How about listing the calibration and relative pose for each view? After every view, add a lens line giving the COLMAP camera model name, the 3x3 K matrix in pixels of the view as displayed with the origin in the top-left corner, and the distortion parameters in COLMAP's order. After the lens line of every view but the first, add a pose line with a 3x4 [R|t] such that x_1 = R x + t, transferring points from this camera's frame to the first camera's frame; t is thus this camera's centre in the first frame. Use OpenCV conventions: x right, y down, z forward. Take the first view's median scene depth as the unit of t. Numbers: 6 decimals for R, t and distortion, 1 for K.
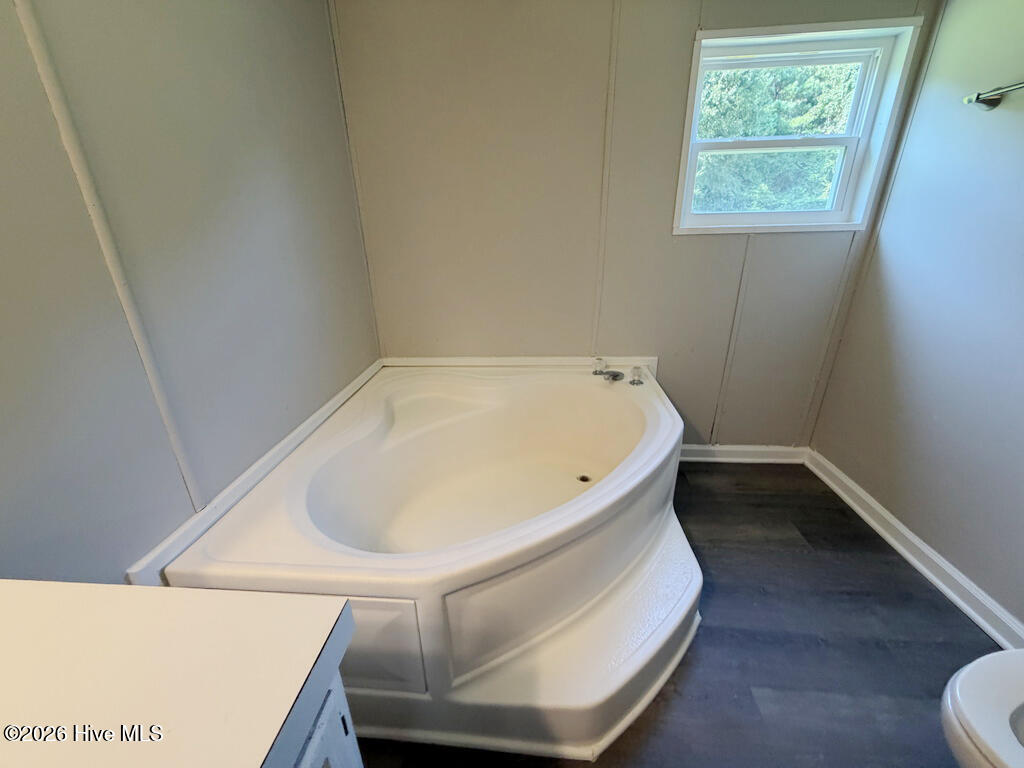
lens RADIAL K [[417.4, 0, 508.7], [0, 417.4, 383.7], [0, 0, 1]] dist [-0.001200, -0.000191]
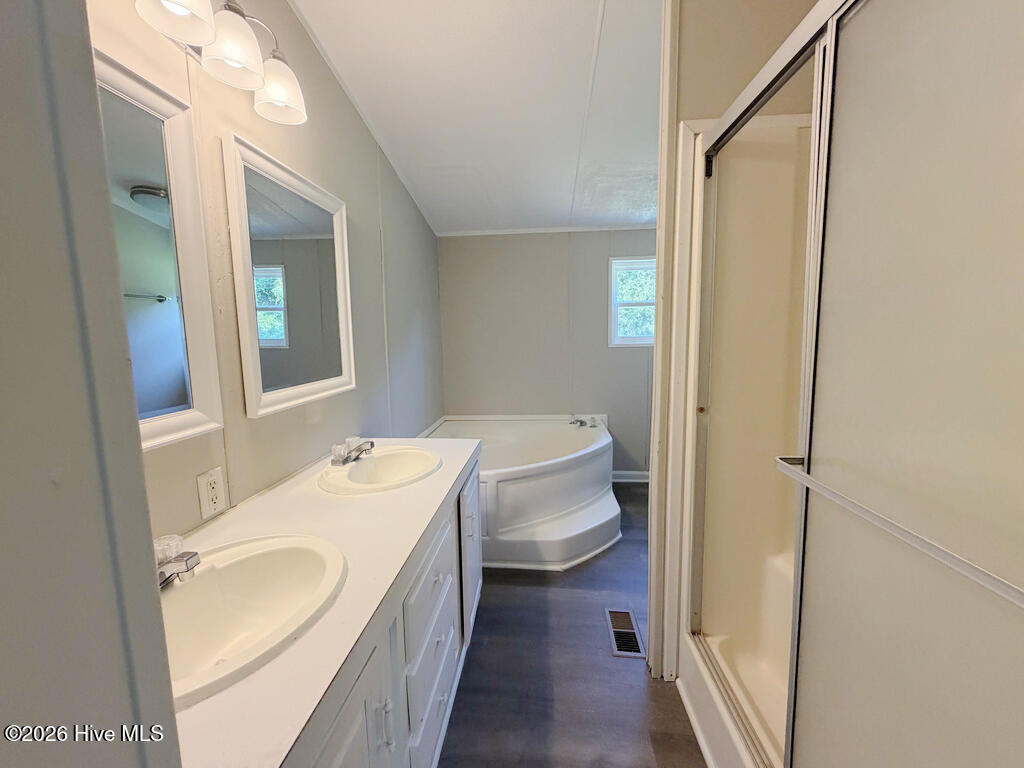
lens RADIAL K [[417.4, 0, 508.7], [0, 417.4, 383.7], [0, 0, 1]] dist [-0.001200, -0.000191]
pose [[0.999890, 0.005011, -0.013945, -0.038341], [-0.008448, 0.965936, -0.258645, 0.394835], [0.012174, 0.258734, 0.965872, -1.051907]]
